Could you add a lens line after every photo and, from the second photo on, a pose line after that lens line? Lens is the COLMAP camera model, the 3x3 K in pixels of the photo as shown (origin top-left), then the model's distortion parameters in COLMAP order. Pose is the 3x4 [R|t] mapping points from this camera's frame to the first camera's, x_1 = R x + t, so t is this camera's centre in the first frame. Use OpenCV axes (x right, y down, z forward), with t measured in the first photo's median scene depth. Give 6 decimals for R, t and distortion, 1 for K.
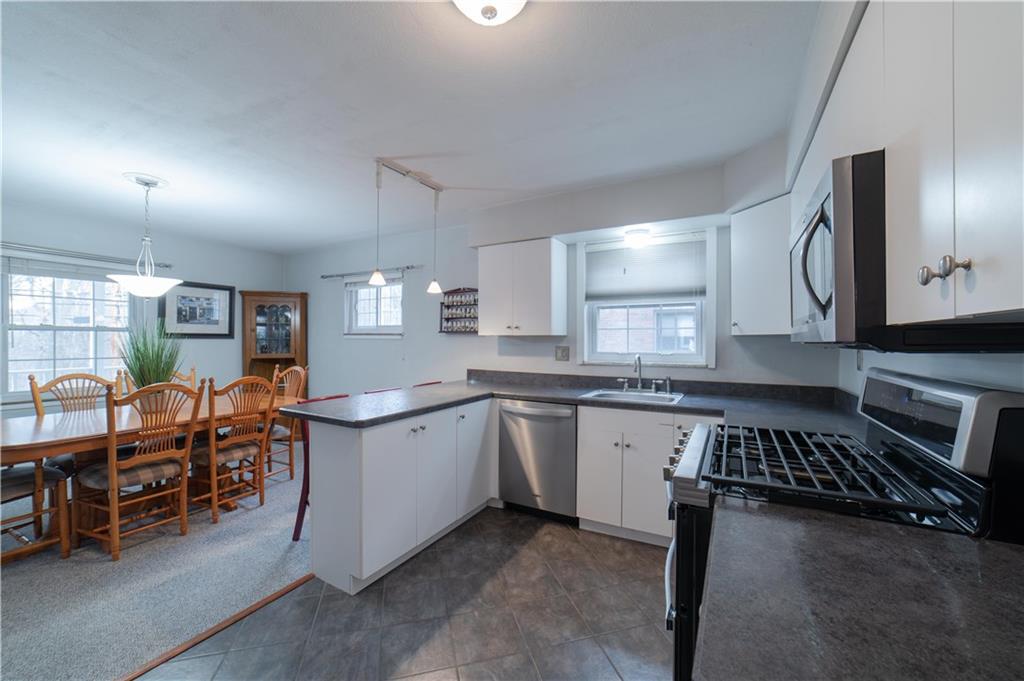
lens RADIAL K [[401.0, 0, 517.0], [0, 401.0, 339.8], [0, 0, 1]] dist [-0.001350, 0.000711]
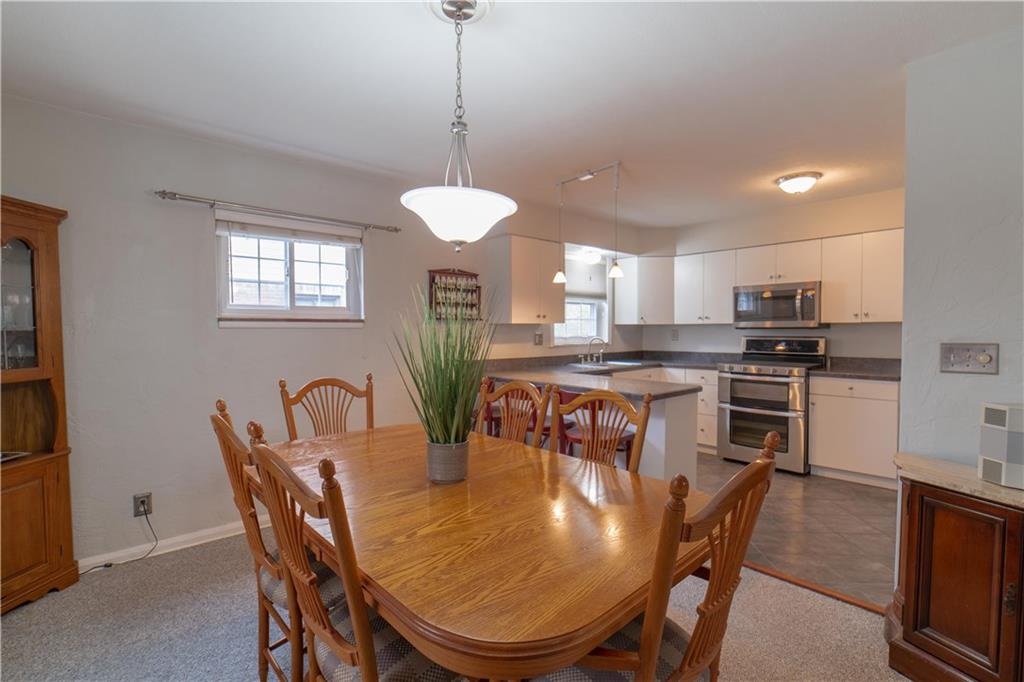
lens RADIAL K [[476.4, 0, 514.5], [0, 476.4, 347.3], [0, 0, 1]] dist [0.000043, -0.000091]
pose [[0.327567, -0.042958, 0.943851, -1.240327], [0.003695, 0.999016, 0.044187, -0.004172], [-0.944821, -0.010987, 0.327404, 0.606628]]
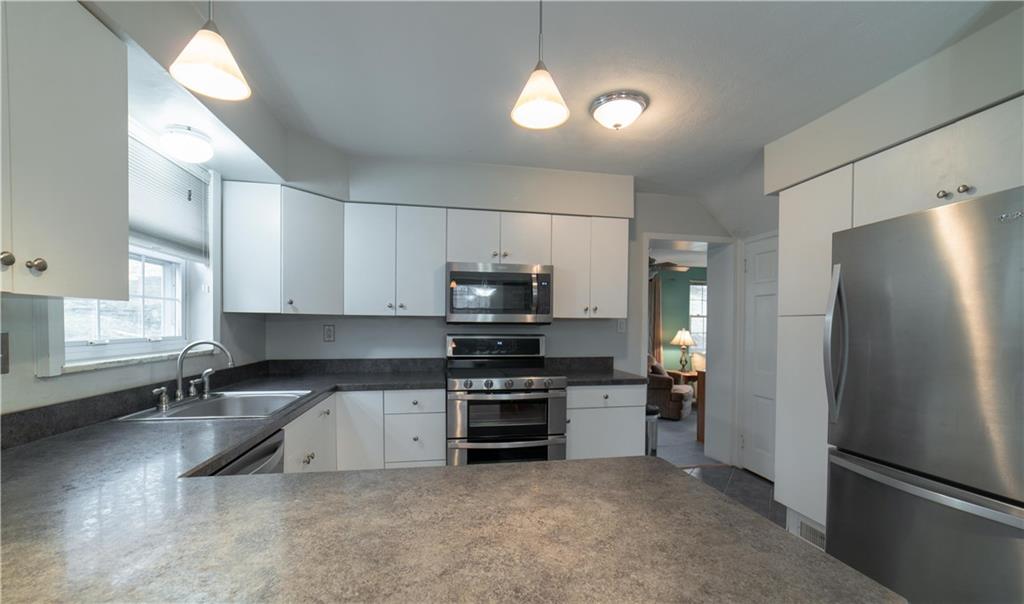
lens RADIAL K [[411.7, 0, 516.8], [0, 411.7, 325.8], [0, 0, 1]] dist [-0.014316, 0.000292]
pose [[-0.629186, -0.011829, 0.777164, -0.416705], [-0.014154, 0.999893, 0.003760, 0.004628], [-0.777126, -0.008634, -0.629286, 0.871487]]
